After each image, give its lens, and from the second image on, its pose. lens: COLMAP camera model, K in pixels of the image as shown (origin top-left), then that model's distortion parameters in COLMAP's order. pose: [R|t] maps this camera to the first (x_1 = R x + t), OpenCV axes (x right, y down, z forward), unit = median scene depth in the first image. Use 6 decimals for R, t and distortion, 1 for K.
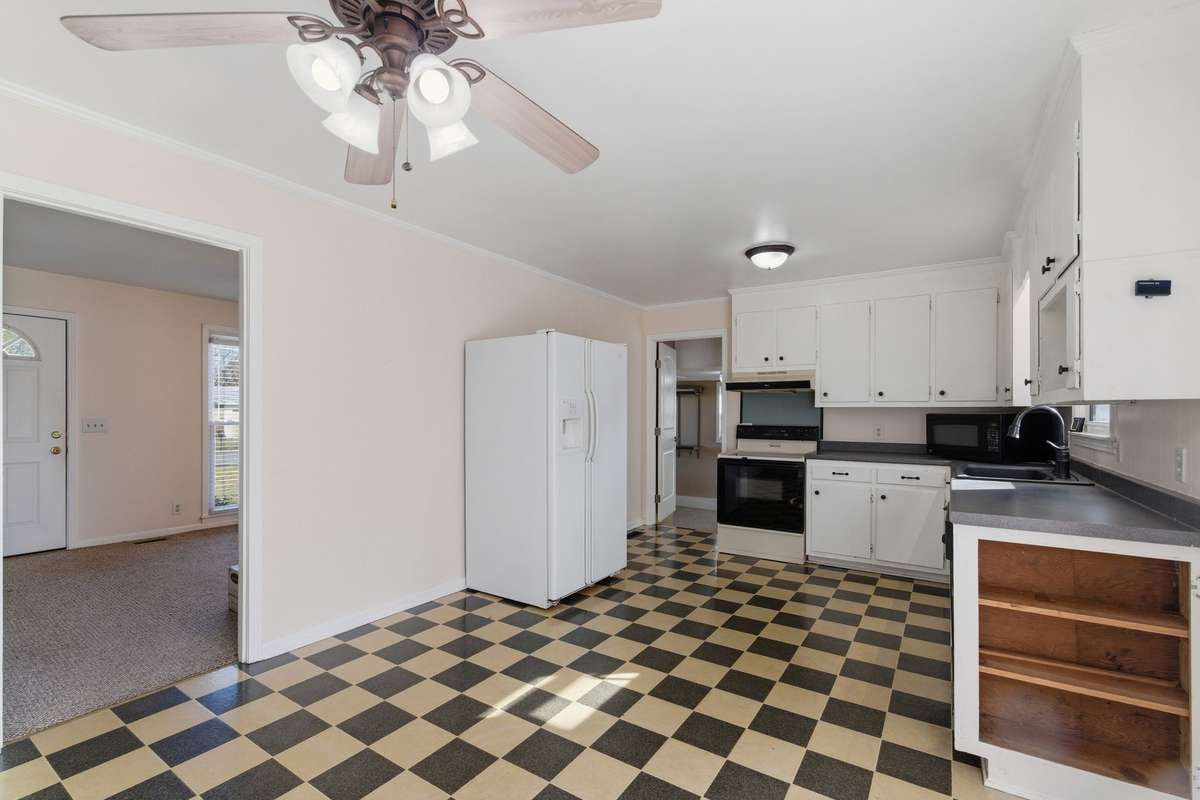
lens RADIAL K [[534.3, 0, 599.2], [0, 534.3, 416.5], [0, 0, 1]] dist [0.002773, 0.003011]
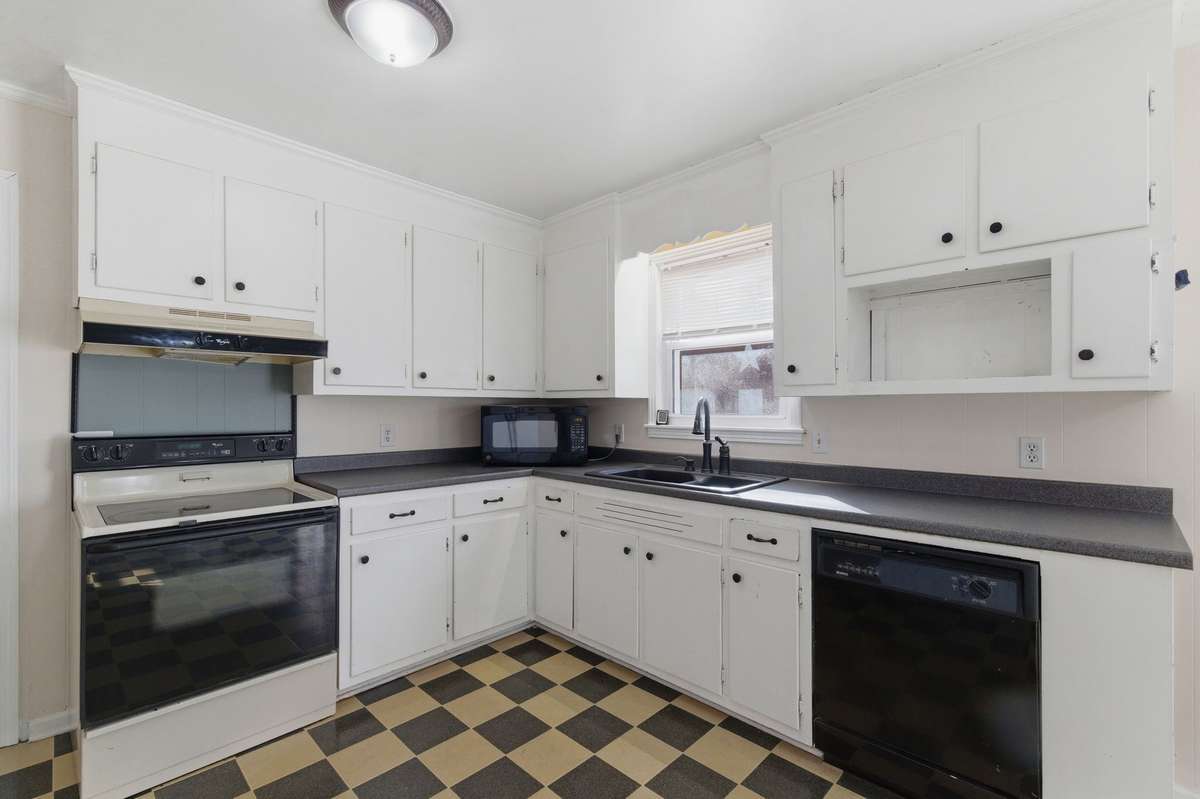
lens RADIAL K [[534.3, 0, 594.6], [0, 534.3, 404.0], [0, 0, 1]] dist [0.002773, 0.003011]
pose [[0.187809, 0.001771, 0.982204, -0.061750], [0.007995, 0.999962, -0.003332, -0.004734], [-0.982173, 0.008479, 0.187788, 0.720121]]
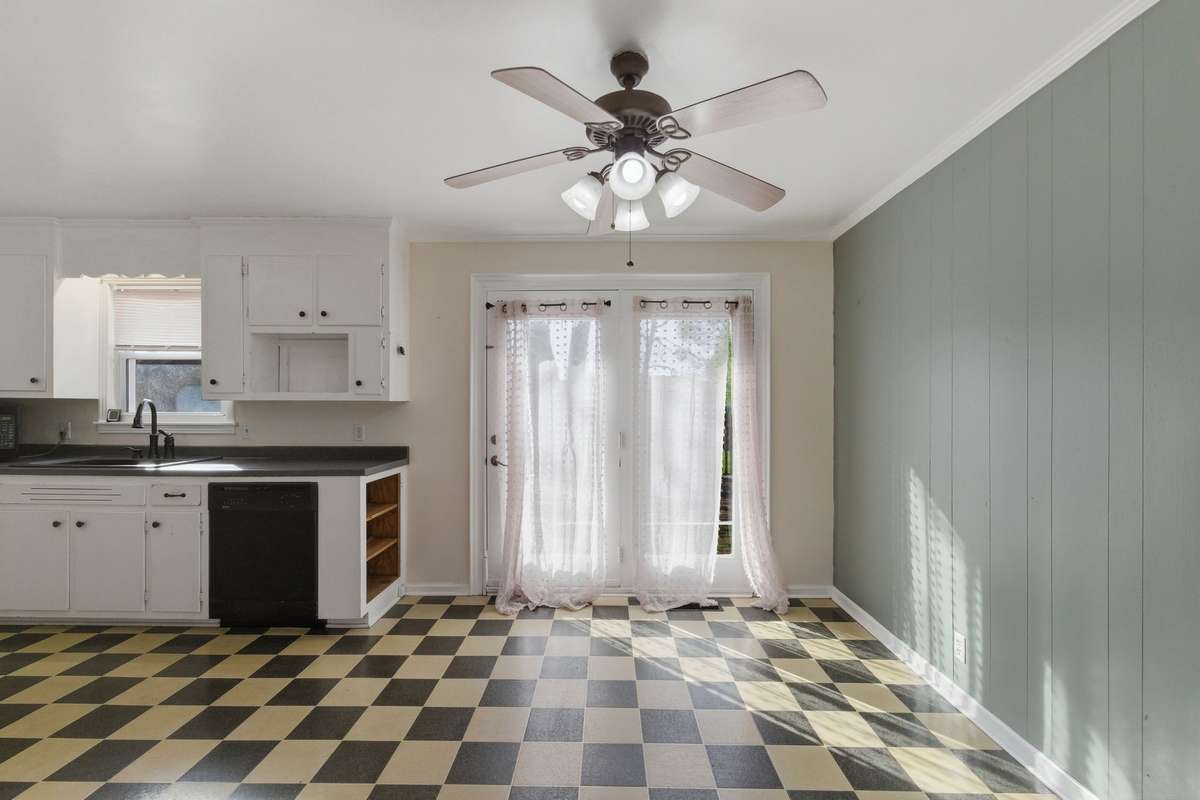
lens RADIAL K [[534.3, 0, 601.1], [0, 534.3, 404.9], [0, 0, 1]] dist [0.002773, 0.003011]
pose [[-0.538876, -0.005355, 0.842368, -0.479100], [-0.001589, 0.999984, 0.005340, -0.011168], [-0.842384, 0.001539, -0.538876, 0.570226]]
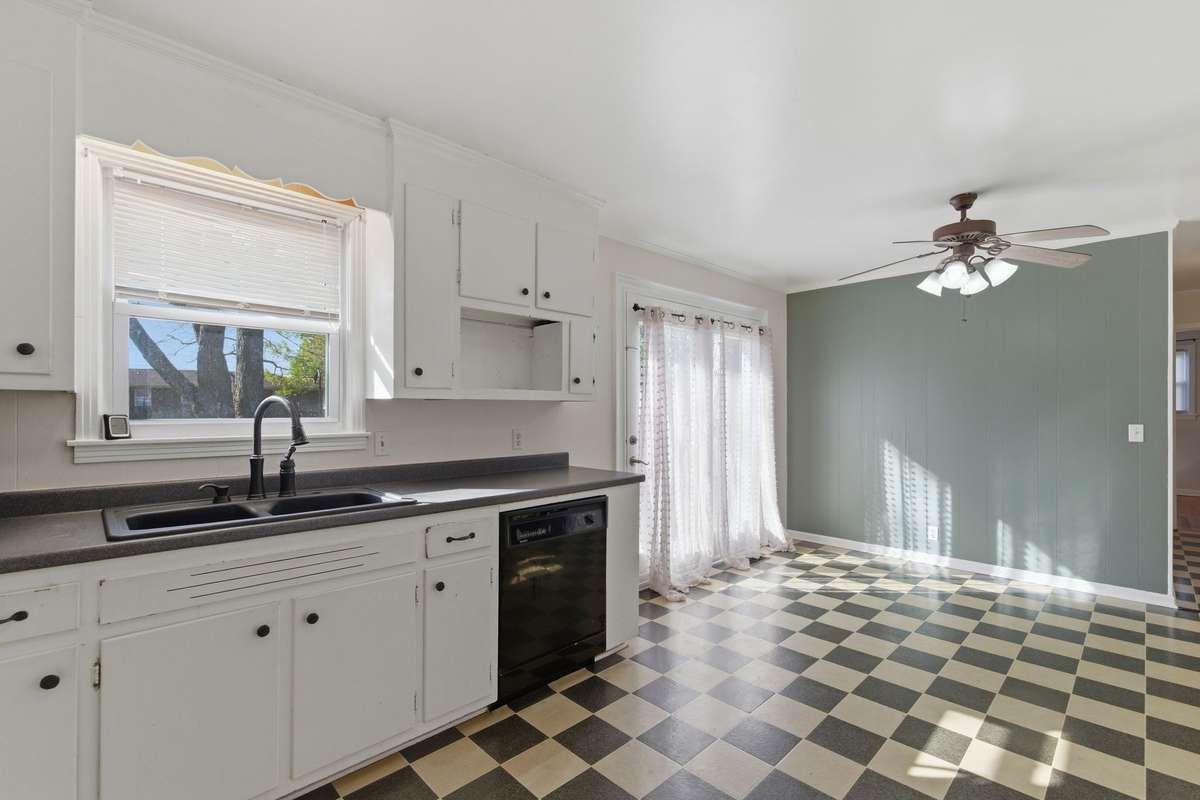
lens RADIAL K [[534.3, 0, 612.8], [0, 534.3, 406.1], [0, 0, 1]] dist [0.002773, 0.003011]
pose [[-0.980398, -0.000393, 0.197026, 0.200983], [-0.000577, 0.999999, -0.000881, -0.004753], [-0.197026, -0.000977, -0.980398, 1.116190]]
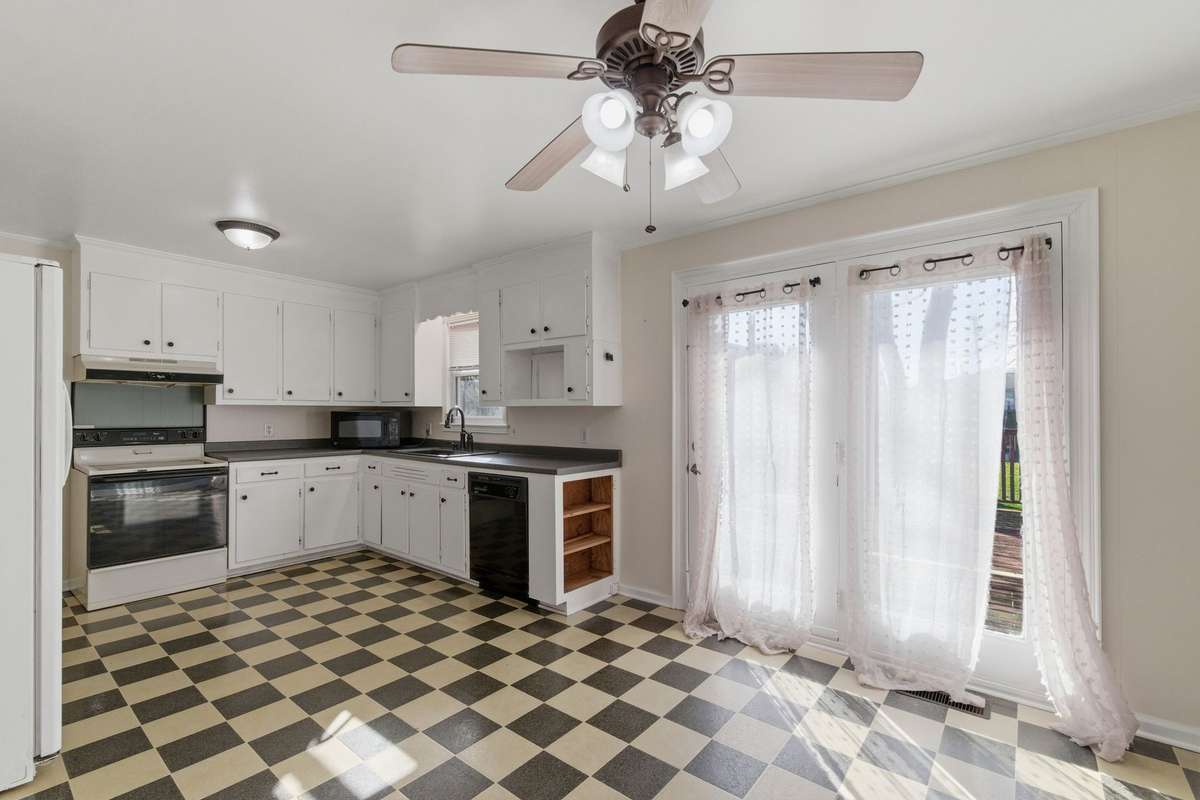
lens RADIAL K [[534.3, 0, 598.3], [0, 534.3, 408.3], [0, 0, 1]] dist [0.002773, 0.003011]
pose [[0.106158, 0.000580, 0.994349, -0.472751], [0.006803, 0.999976, -0.001309, -0.006821], [-0.994326, 0.006903, 0.106151, 0.307831]]
